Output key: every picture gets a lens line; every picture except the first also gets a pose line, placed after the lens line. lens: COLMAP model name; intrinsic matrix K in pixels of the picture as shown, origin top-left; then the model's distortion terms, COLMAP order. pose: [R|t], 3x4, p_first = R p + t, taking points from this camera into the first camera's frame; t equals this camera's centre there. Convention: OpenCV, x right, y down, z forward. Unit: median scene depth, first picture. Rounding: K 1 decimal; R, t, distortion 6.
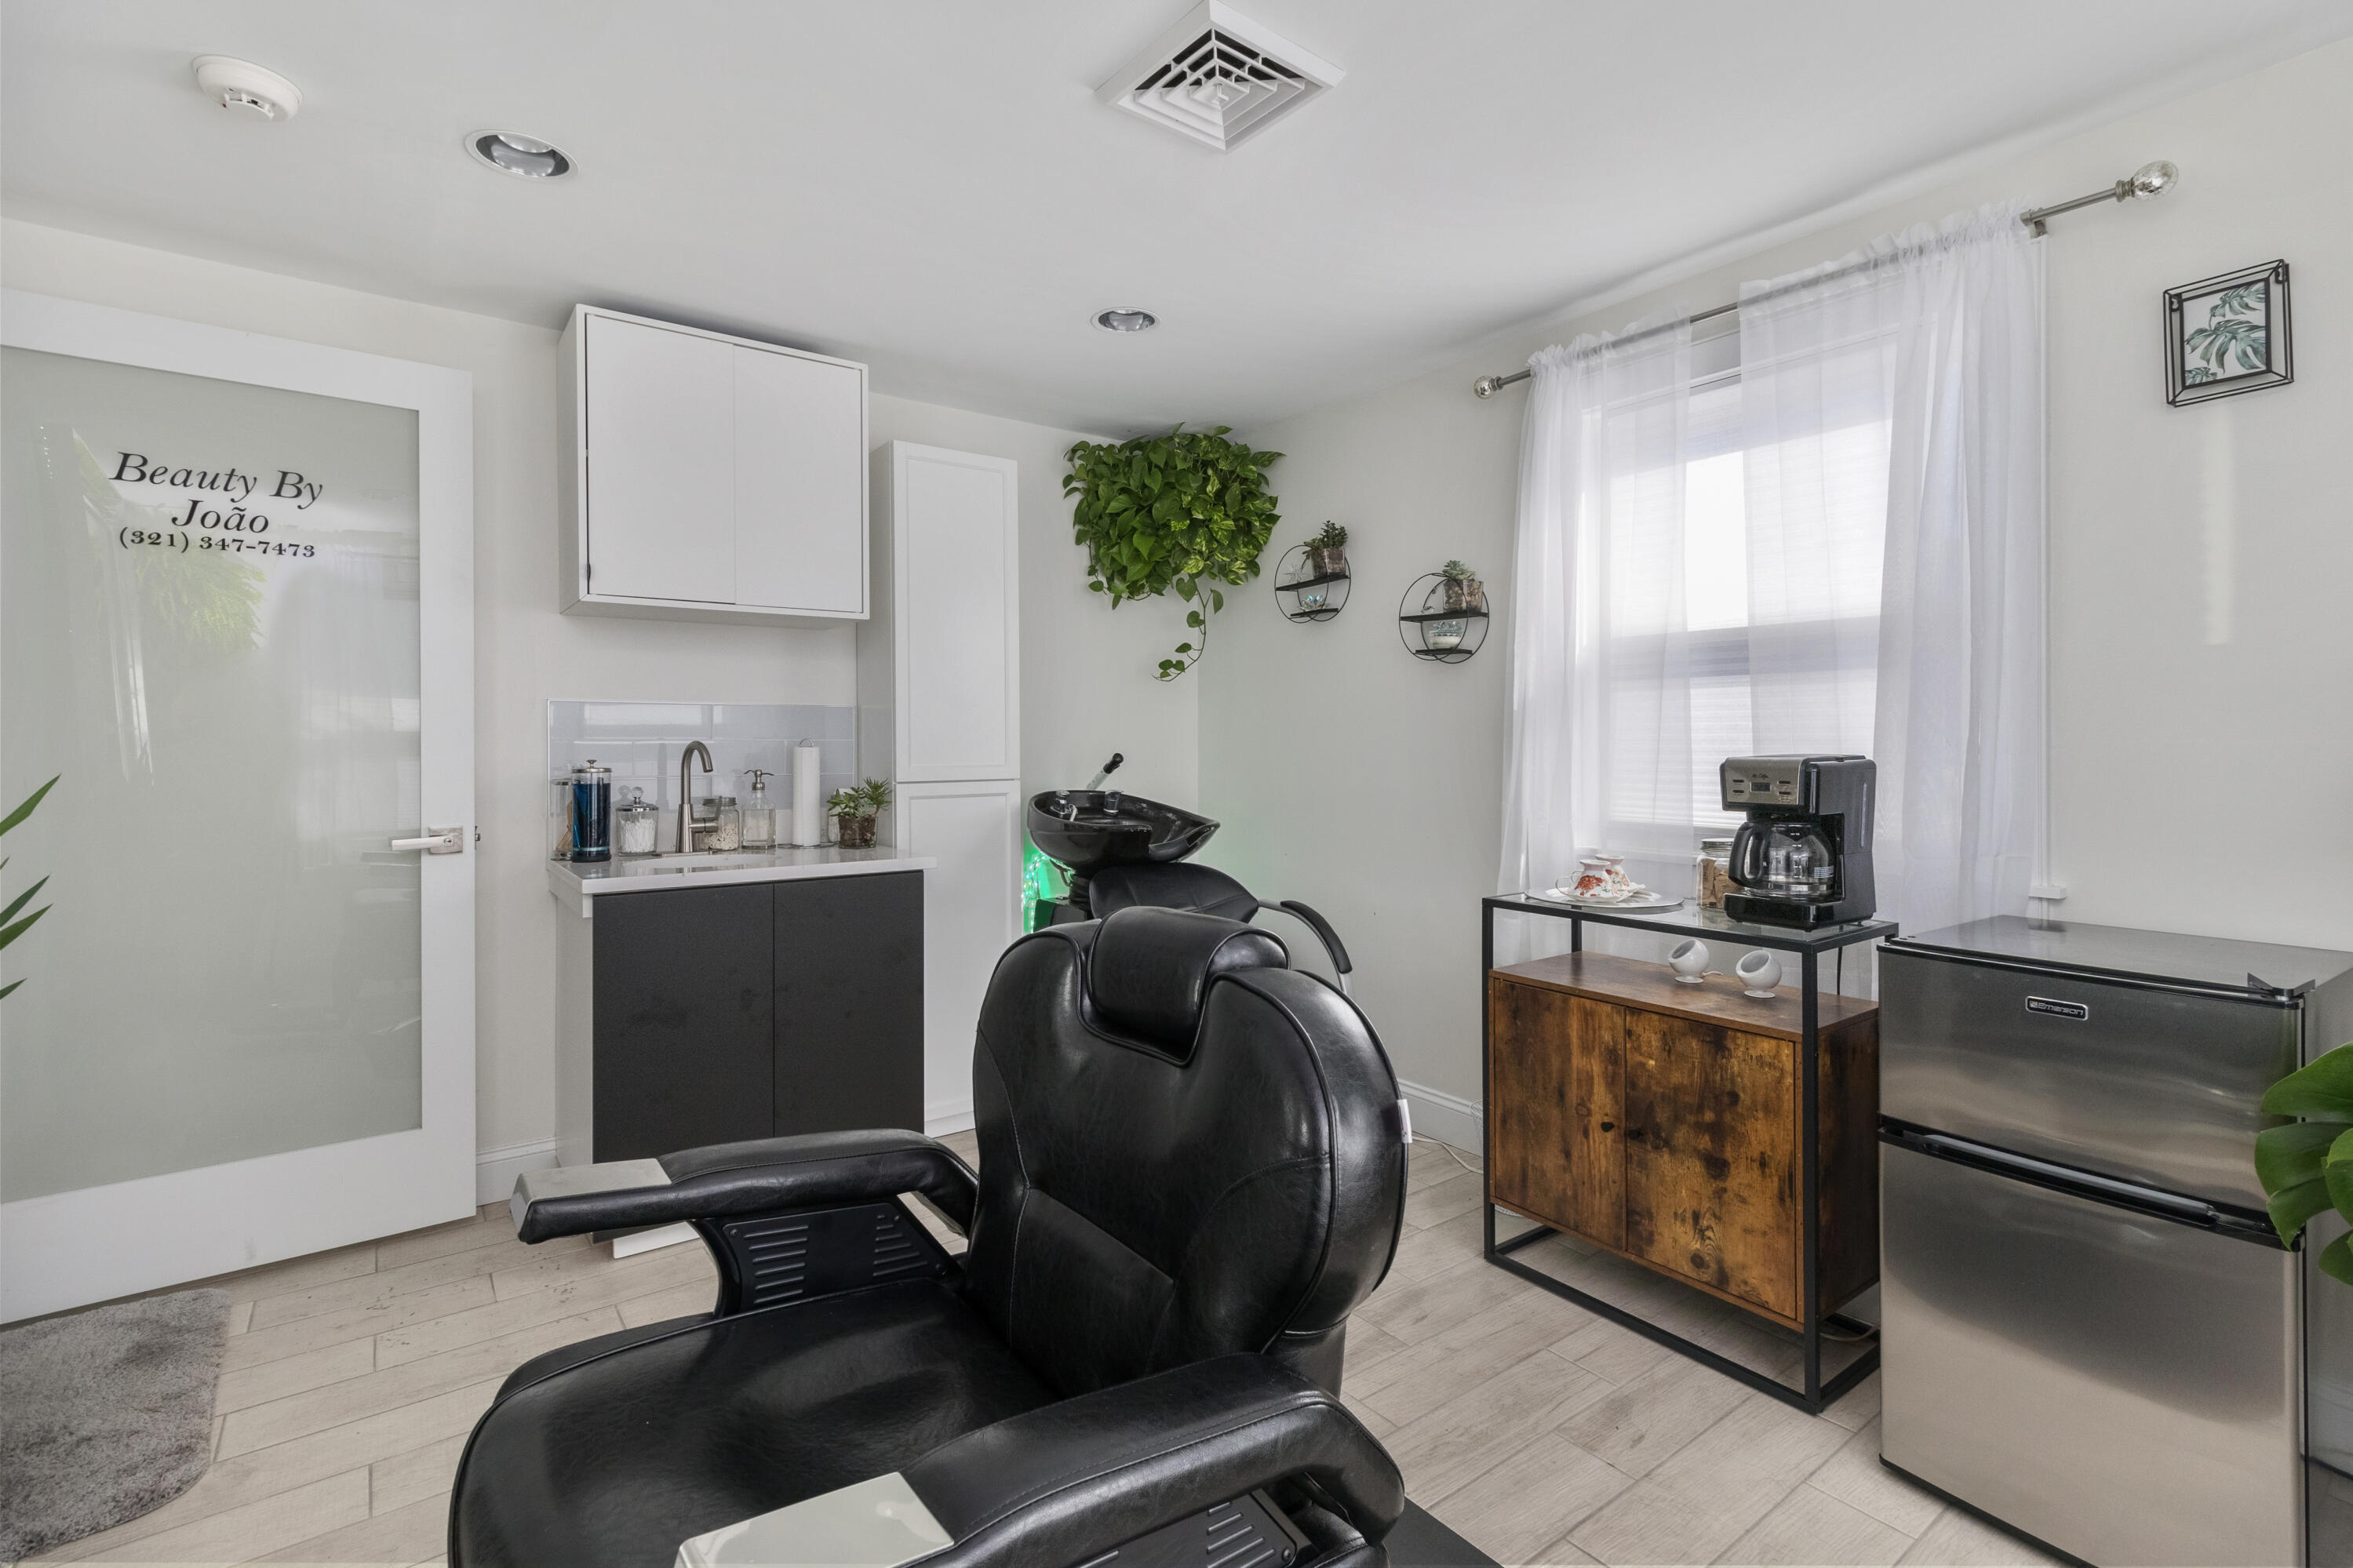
lens RADIAL K [[1078.8, 0, 1186.1], [0, 1078.8, 739.7], [0, 0, 1]] dist [0.000782, 0.000530]
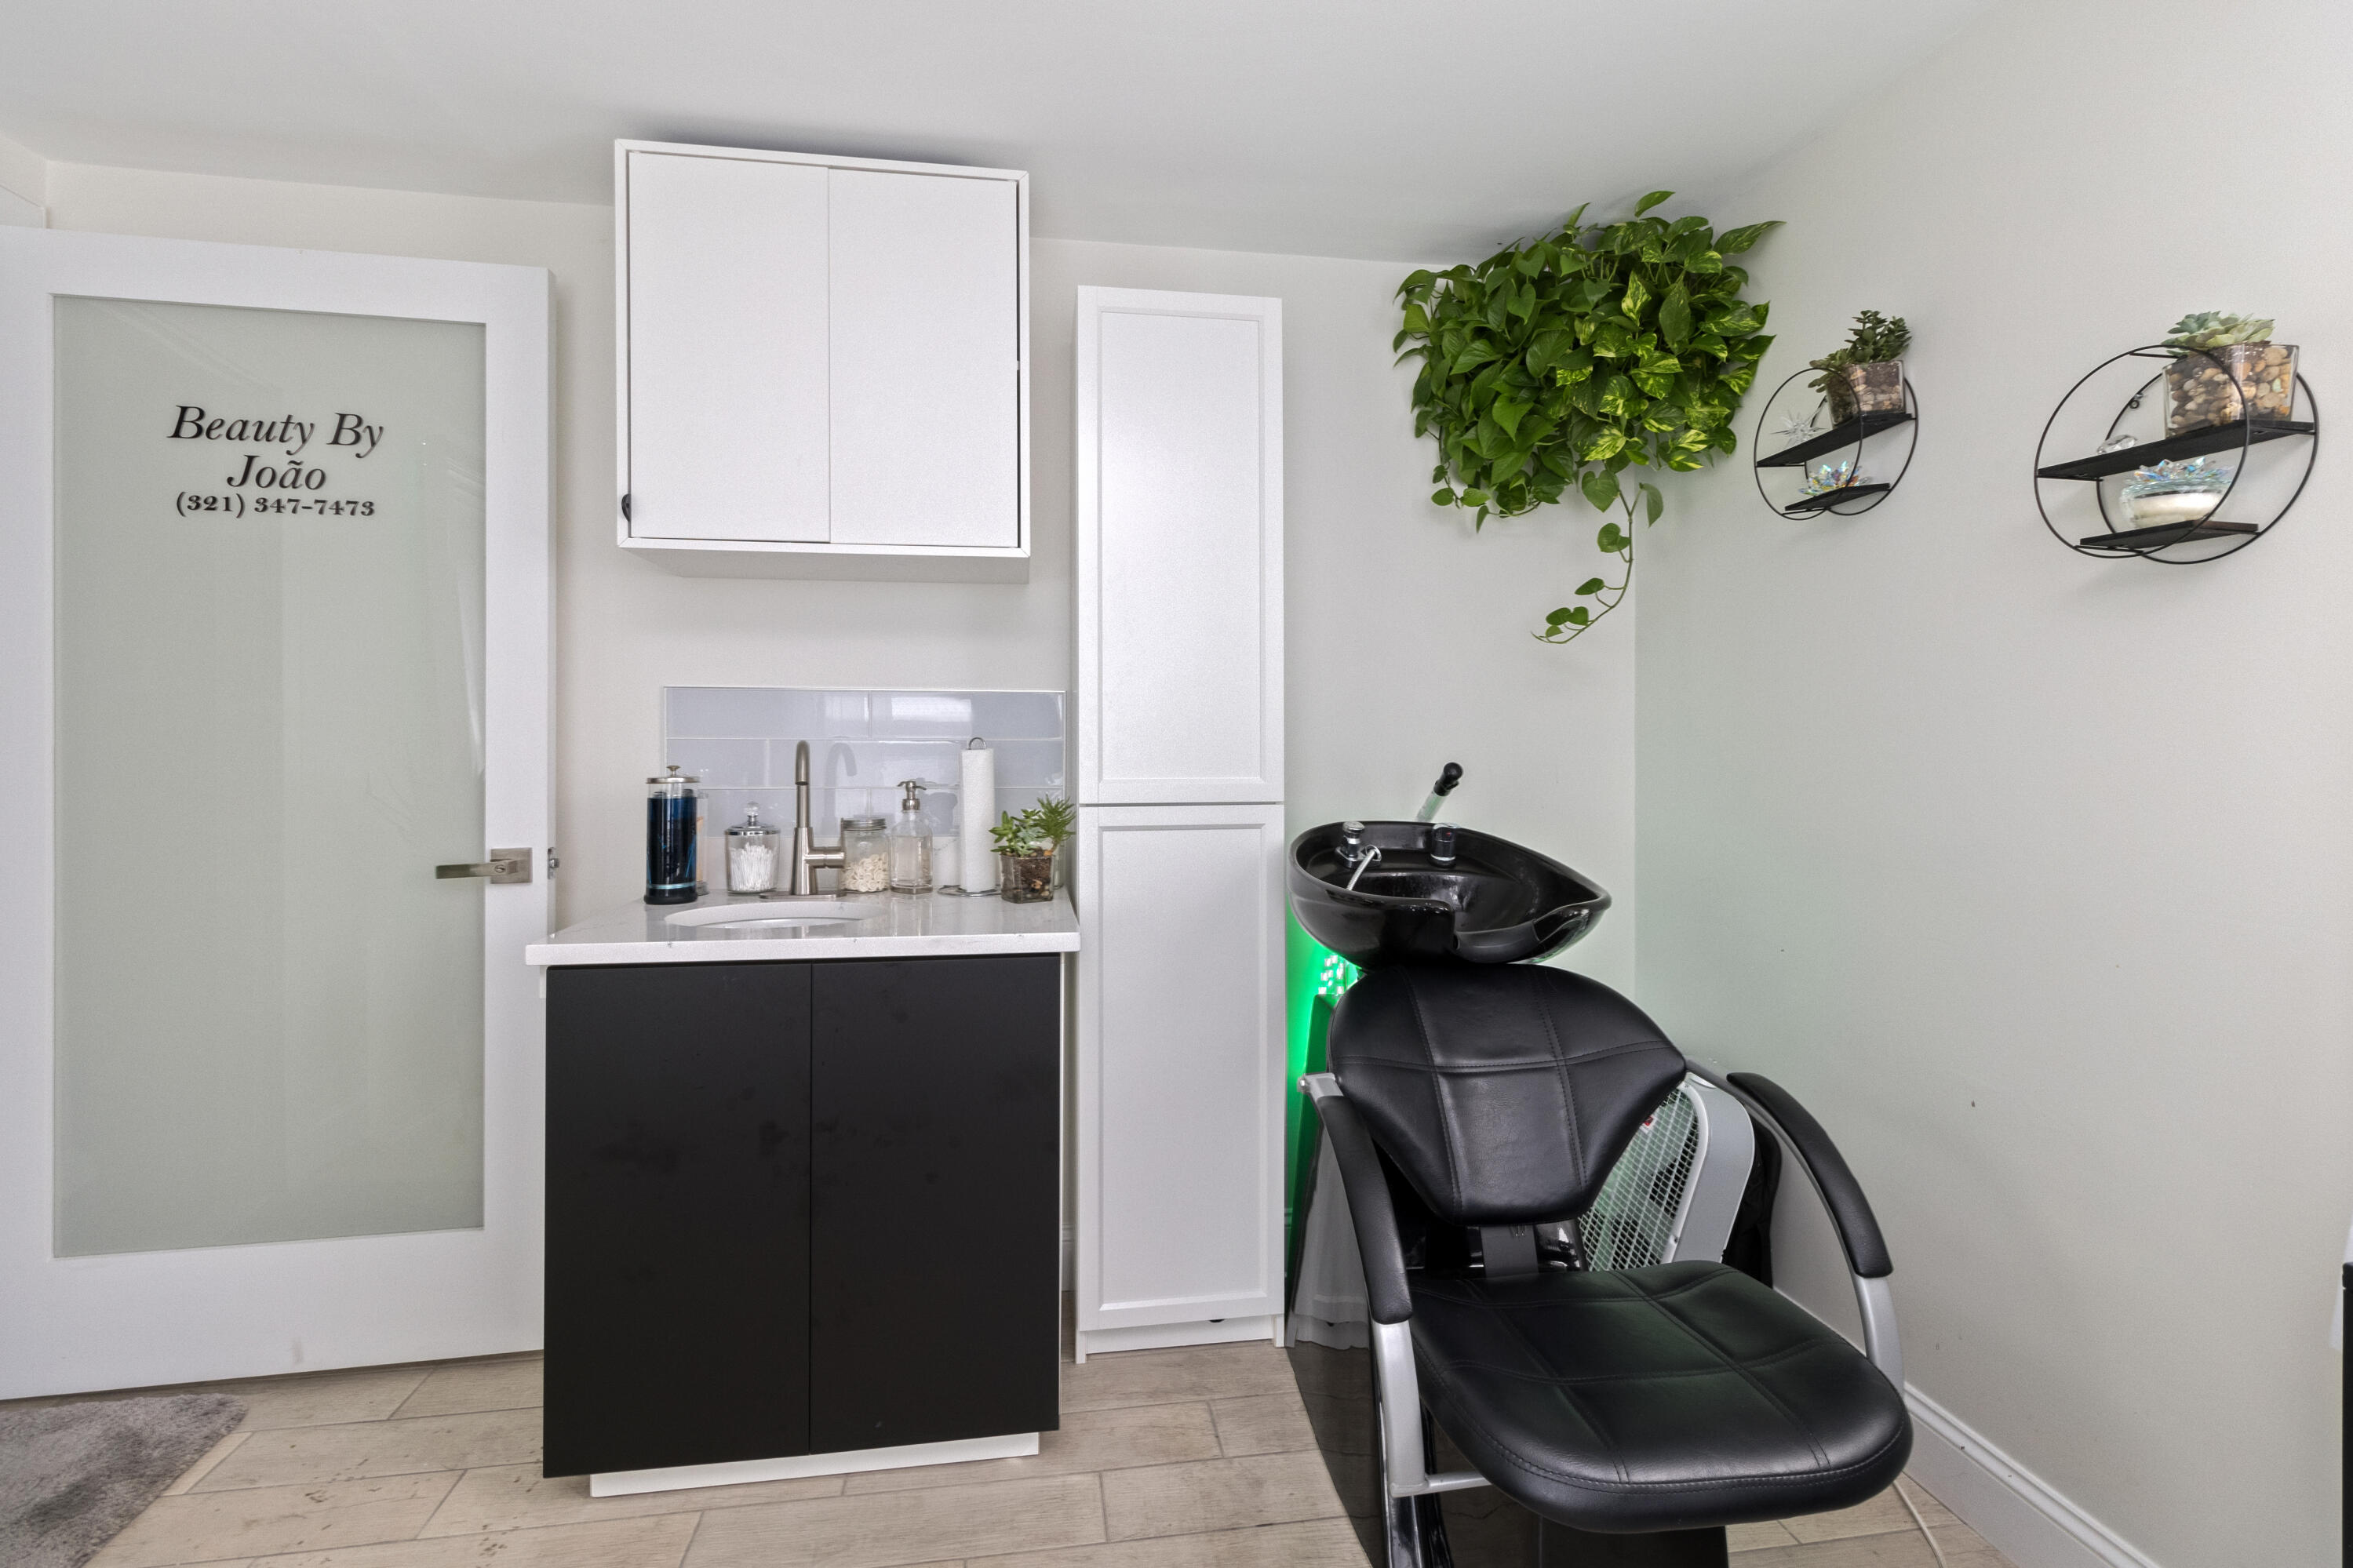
lens RADIAL K [[1078.8, 0, 1189.1], [0, 1078.8, 737.5], [0, 0, 1]] dist [0.000782, 0.000530]
pose [[0.884539, 0.002126, -0.466462, 0.096999], [-0.001878, 0.999998, 0.000997, -0.001955], [0.466463, -0.000006, 0.884541, 0.444013]]
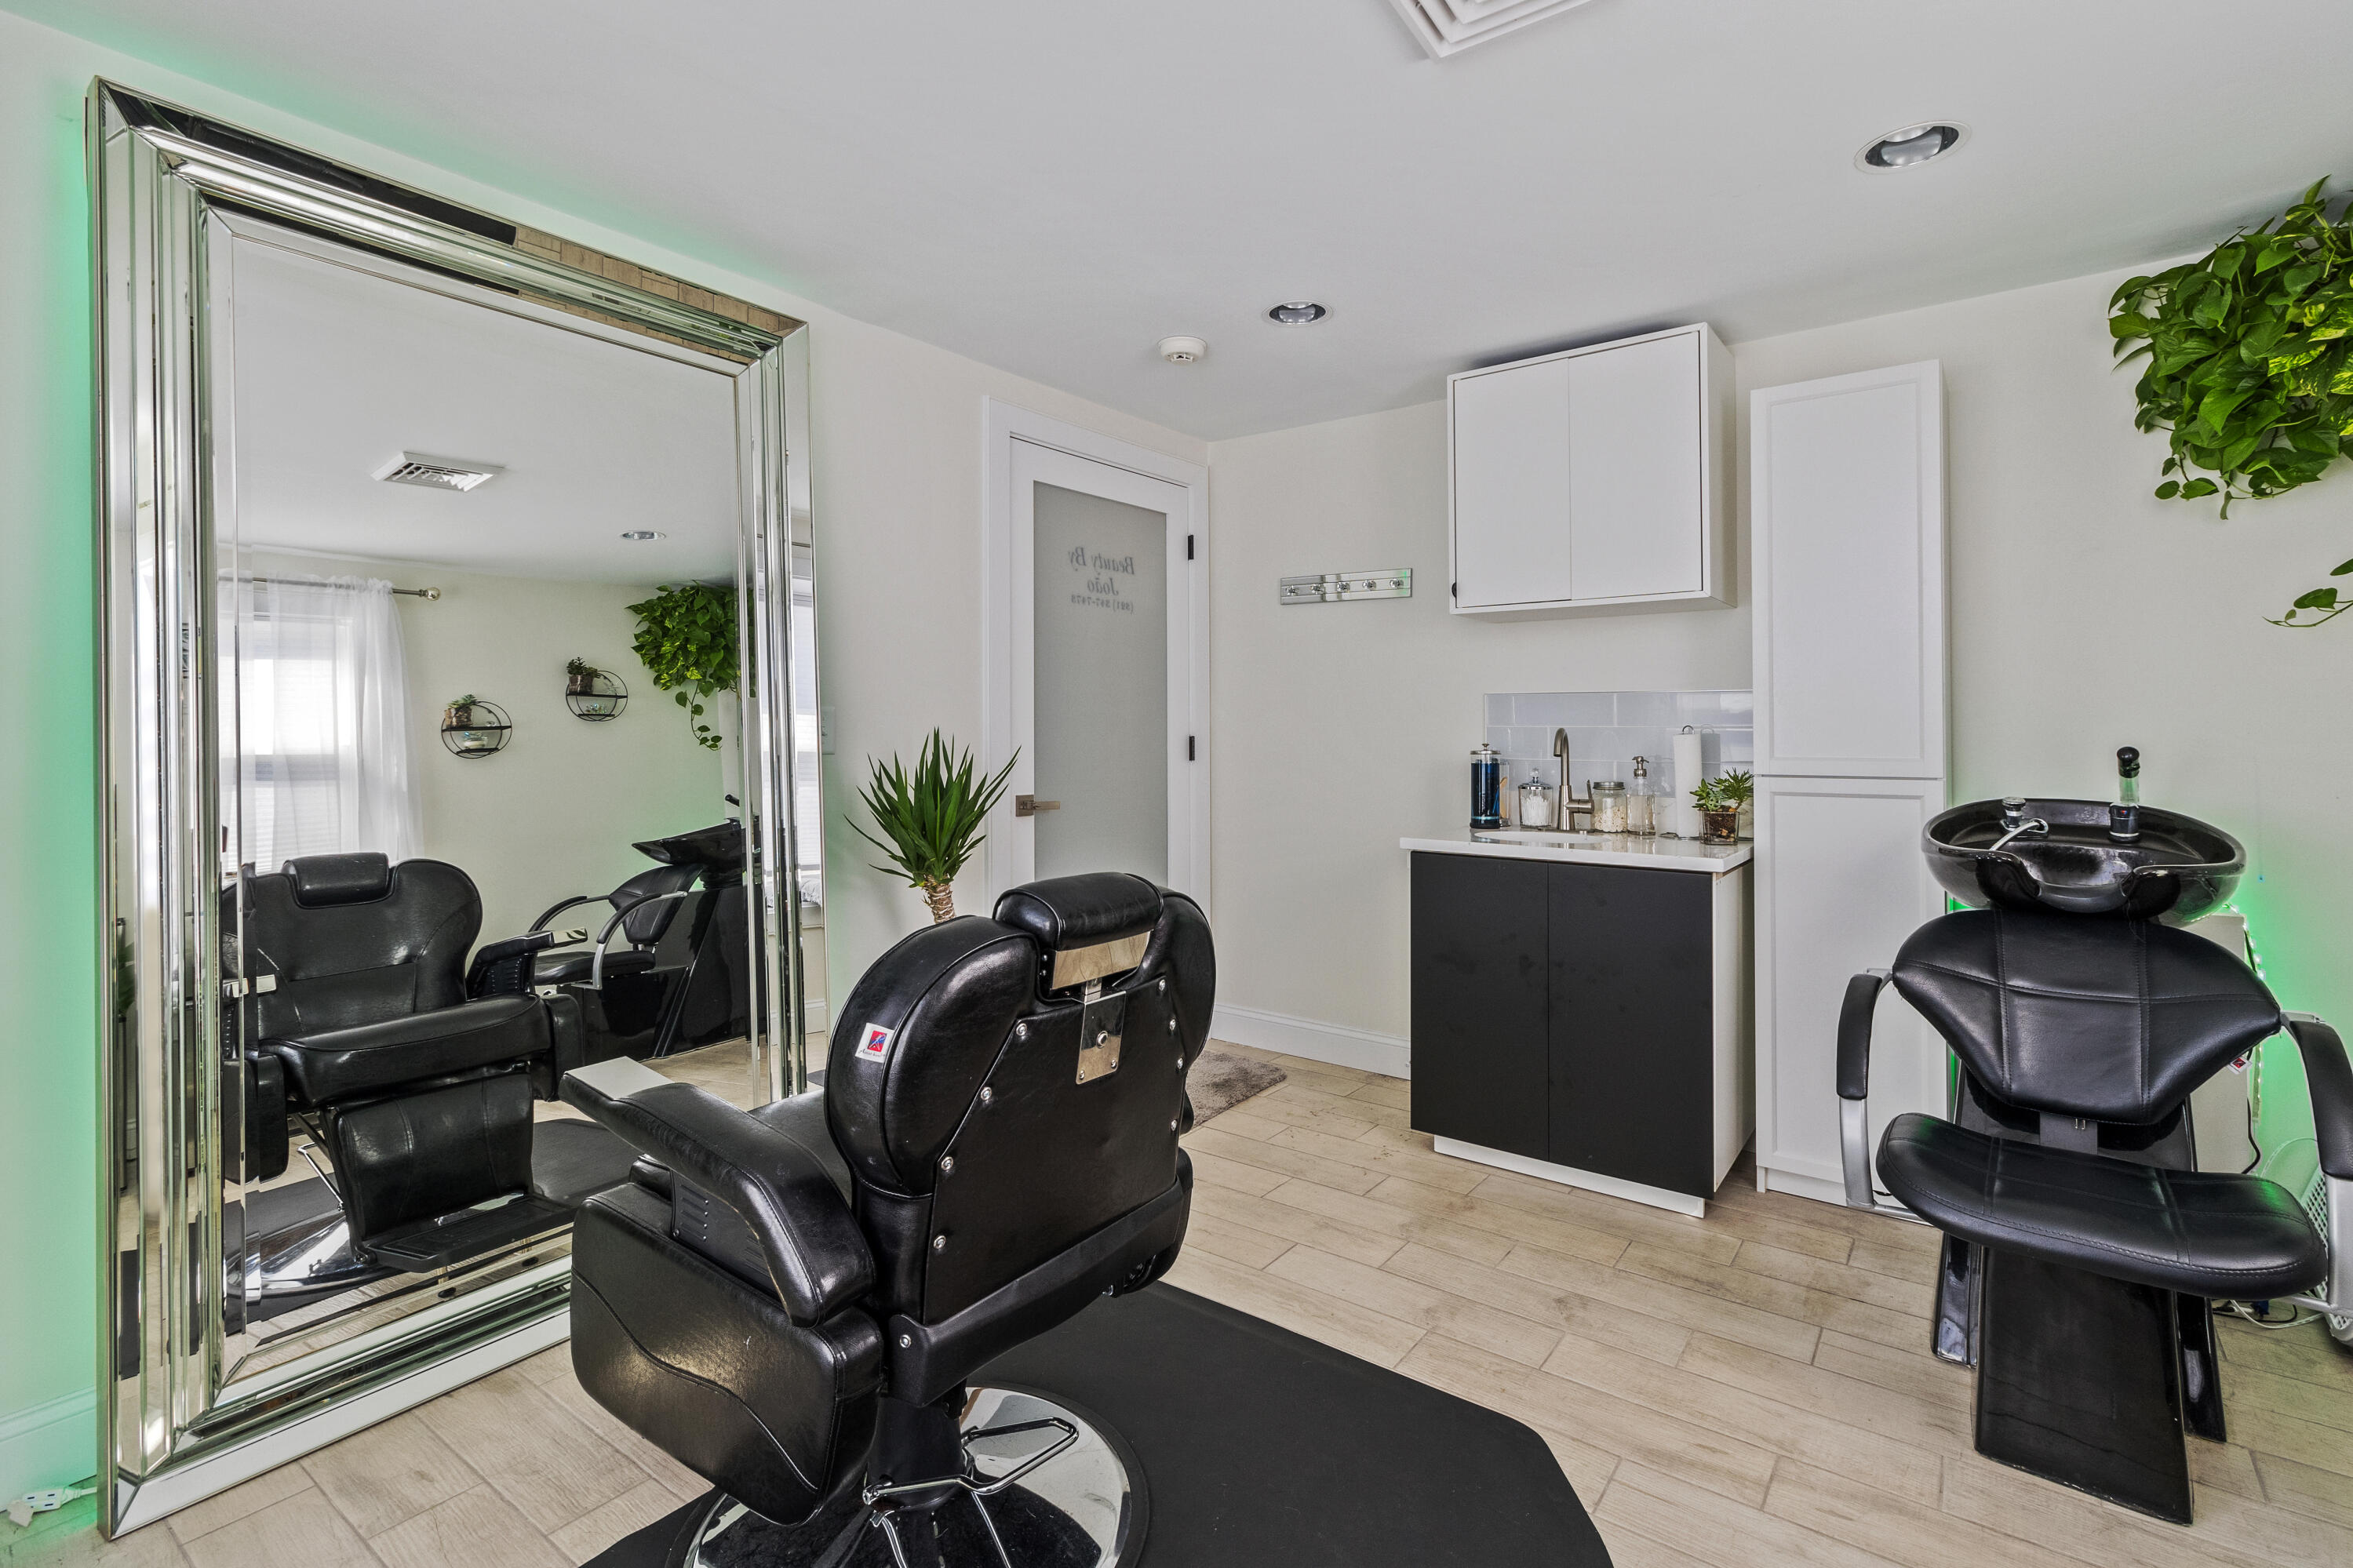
lens RADIAL K [[1078.8, 0, 1204.2], [0, 1078.8, 719.9], [0, 0, 1]] dist [0.000782, 0.000530]
pose [[0.300307, -0.005244, -0.953828, 0.437327], [0.003046, 0.999985, -0.004538, -0.002765], [0.953838, -0.001543, 0.300319, 0.298332]]
